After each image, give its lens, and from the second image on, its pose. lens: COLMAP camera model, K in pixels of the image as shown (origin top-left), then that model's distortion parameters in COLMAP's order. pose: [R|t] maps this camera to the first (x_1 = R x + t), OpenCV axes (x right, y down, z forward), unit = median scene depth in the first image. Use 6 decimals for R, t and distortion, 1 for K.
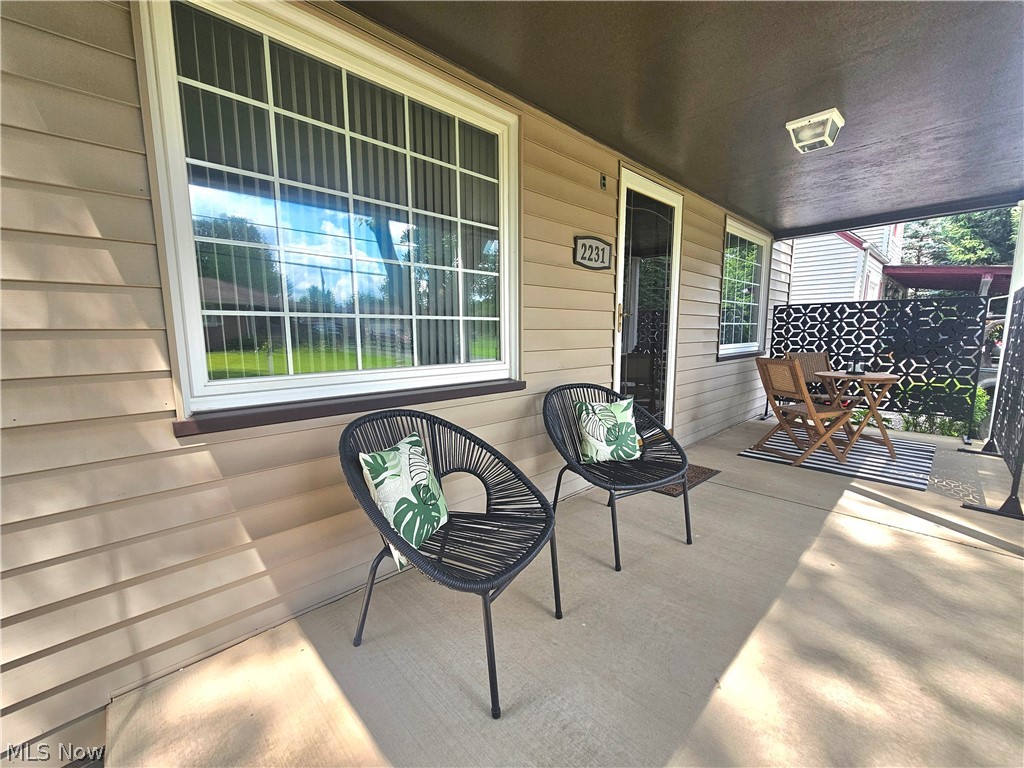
lens RADIAL K [[418.7, 0, 516.4], [0, 418.7, 391.8], [0, 0, 1]] dist [0.012018, -0.002932]
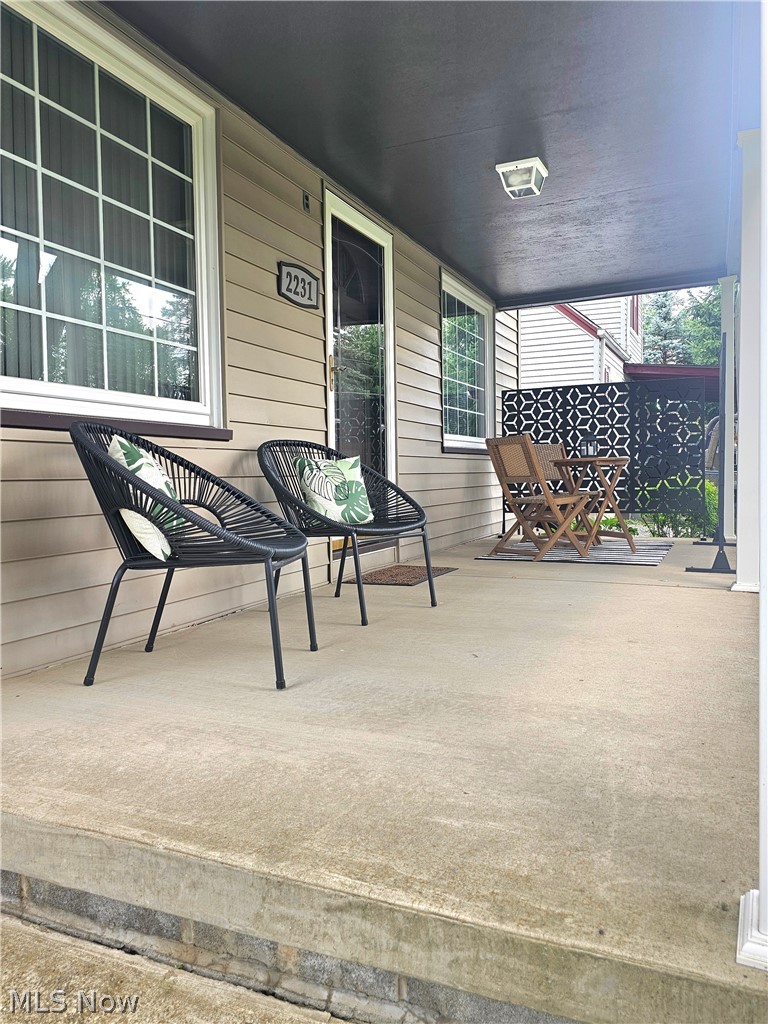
lens RADIAL K [[751.2, 0, 381.8], [0, 751.2, 506.2], [0, 0, 1]] dist [0.066642, -0.032521]
pose [[0.930033, -0.023434, 0.366727, -0.197029], [0.061471, 0.993824, -0.092389, 0.217128], [-0.362297, 0.108468, 0.925730, -0.330497]]
